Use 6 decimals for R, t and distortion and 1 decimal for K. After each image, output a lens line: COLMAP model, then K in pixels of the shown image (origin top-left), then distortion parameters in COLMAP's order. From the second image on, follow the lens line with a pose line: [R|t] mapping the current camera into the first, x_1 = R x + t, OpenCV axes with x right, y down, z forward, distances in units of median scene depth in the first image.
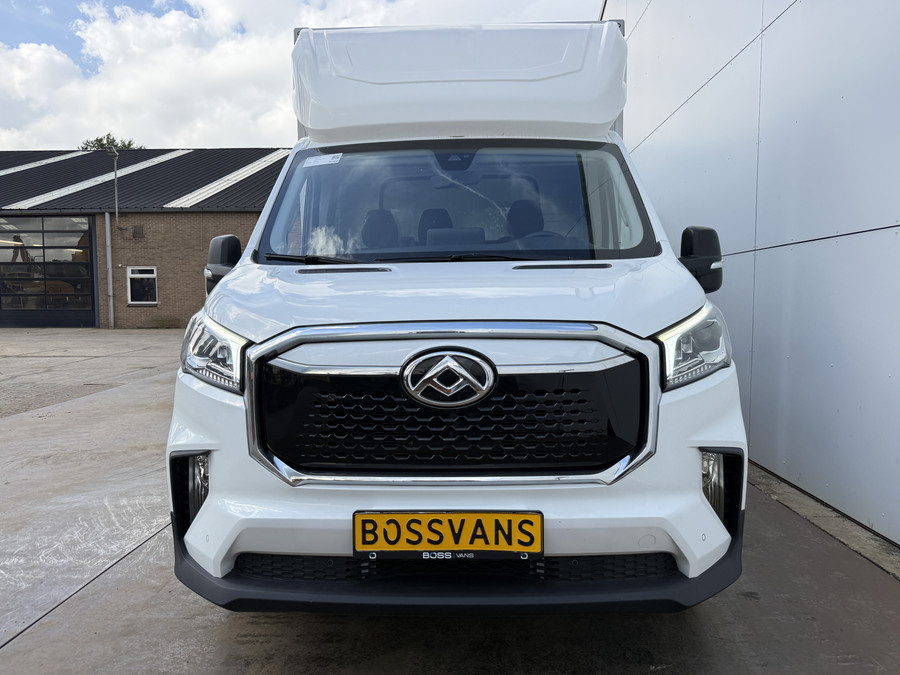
lens RADIAL K [[649.5, 0, 450.0], [0, 649.5, 337.5], [0, 0, 1]] dist [0.083830, -0.000083]
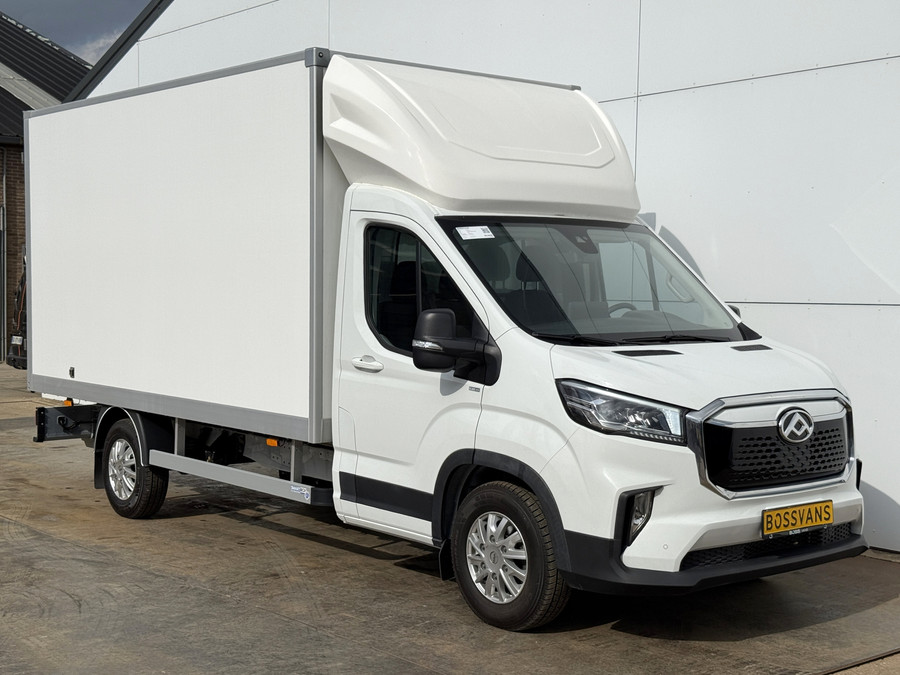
lens RADIAL K [[1284.4, 0, 450.0], [0, 1284.4, 337.5], [0, 0, 1]] dist [0.048817, -0.008686]
pose [[0.756635, -0.010187, 0.653758, -2.837163], [0.027748, 0.999478, -0.016540, -0.134534], [-0.653248, 0.030655, 0.756523, -0.933857]]
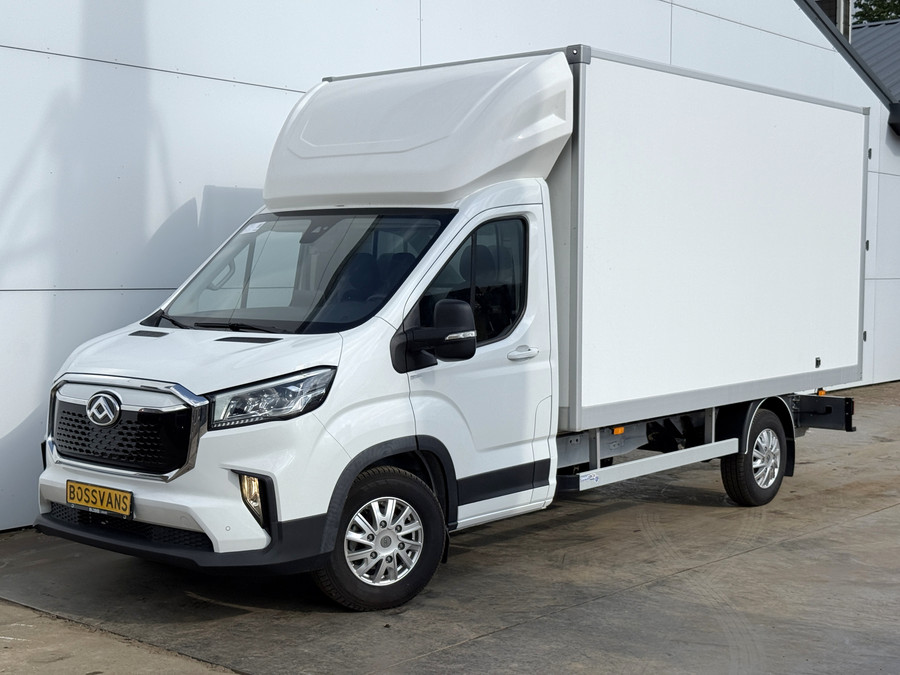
lens RADIAL K [[1284.4, 0, 450.0], [0, 1284.4, 337.5], [0, 0, 1]] dist [0.048817, -0.008686]
pose [[0.783269, 0.049545, -0.619705, 2.818168], [-0.055331, 0.998419, 0.009889, -0.211758], [0.619215, 0.026543, 0.784773, -1.114340]]
